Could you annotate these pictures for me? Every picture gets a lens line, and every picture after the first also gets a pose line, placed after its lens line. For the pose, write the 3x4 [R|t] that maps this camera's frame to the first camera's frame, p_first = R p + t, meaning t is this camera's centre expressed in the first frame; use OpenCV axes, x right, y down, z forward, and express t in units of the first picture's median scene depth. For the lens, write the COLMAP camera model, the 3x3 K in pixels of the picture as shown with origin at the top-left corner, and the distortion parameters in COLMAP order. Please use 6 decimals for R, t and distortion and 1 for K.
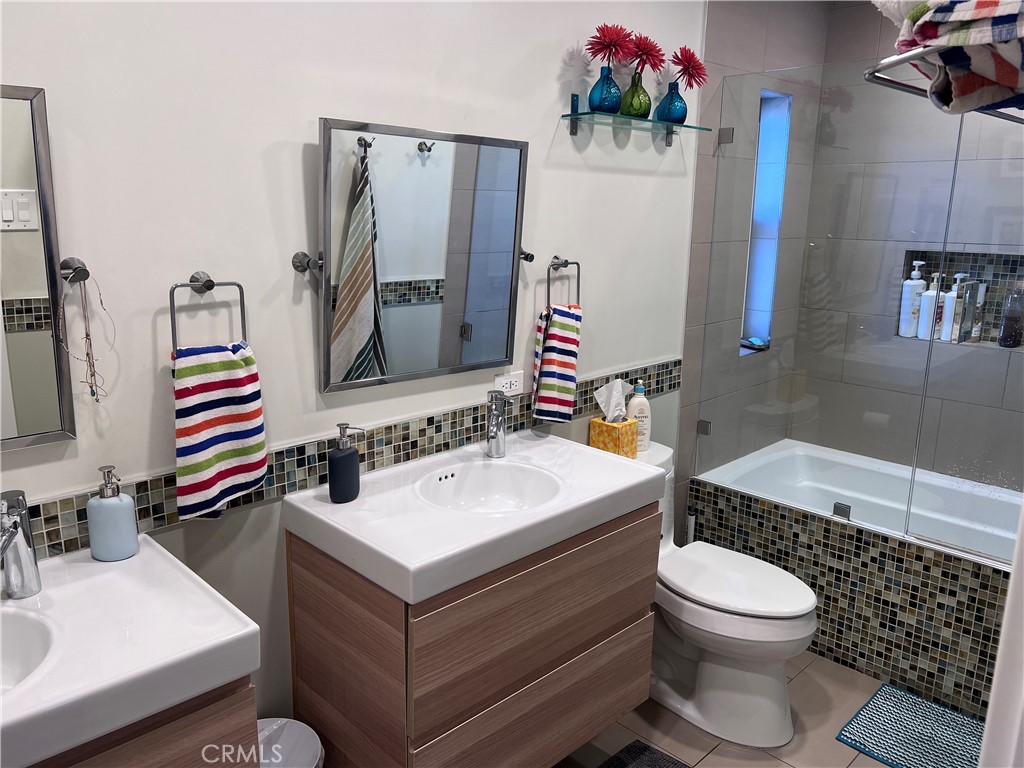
lens RADIAL K [[772.0, 0, 510.7], [0, 772.0, 378.5], [0, 0, 1]] dist [-0.004141, -0.030429]
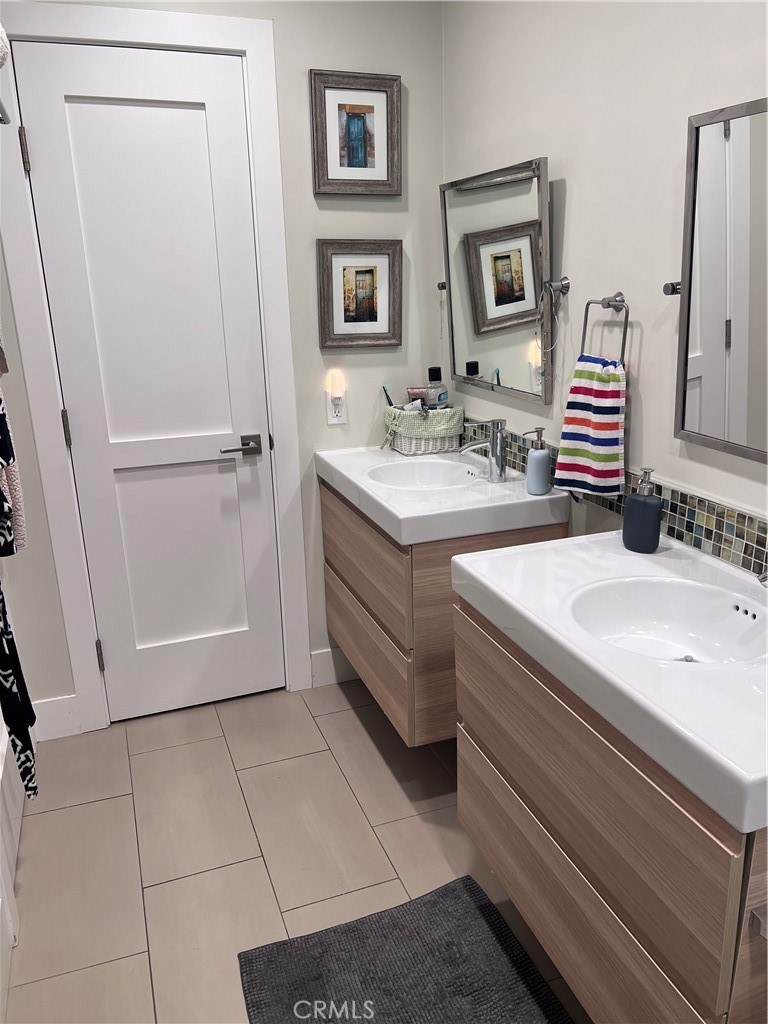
lens RADIAL K [[772.0, 0, 385.7], [0, 772.0, 513.3], [0, 0, 1]] dist [-0.004141, -0.030429]
pose [[-0.419971, 0.255507, -0.870828, 0.734906], [-0.179424, 0.917234, 0.355653, -0.164613], [0.889625, 0.305611, -0.339367, 1.066651]]
